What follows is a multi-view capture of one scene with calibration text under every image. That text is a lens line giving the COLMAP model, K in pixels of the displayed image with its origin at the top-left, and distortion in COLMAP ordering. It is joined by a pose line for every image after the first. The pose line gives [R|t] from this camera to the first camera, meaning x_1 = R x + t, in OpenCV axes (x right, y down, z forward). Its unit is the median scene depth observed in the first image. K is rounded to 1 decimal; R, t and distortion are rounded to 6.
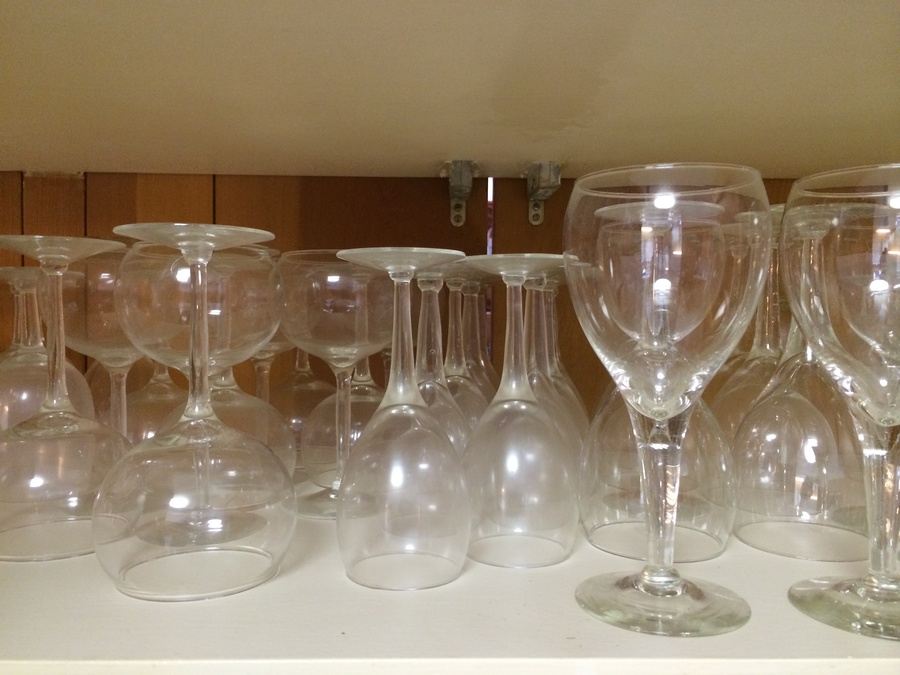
lens RADIAL K [[778.8, 0, 451.3], [0, 778.8, 335.6], [0, 0, 1]] dist [0.059158, -0.062438]
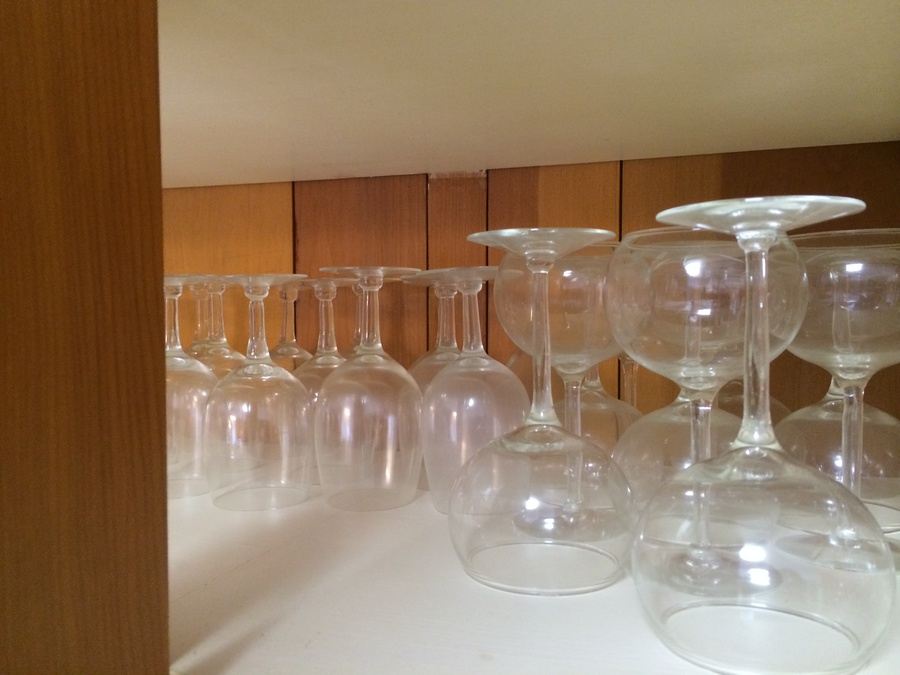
lens RADIAL K [[778.8, 0, 451.2], [0, 778.8, 338.8], [0, 0, 1]] dist [0.059158, -0.062438]
pose [[0.943889, -0.000580, -0.330261, -0.259910], [0.001997, 0.999990, 0.003952, -0.004444], [0.330256, -0.004390, 0.943881, 0.106278]]
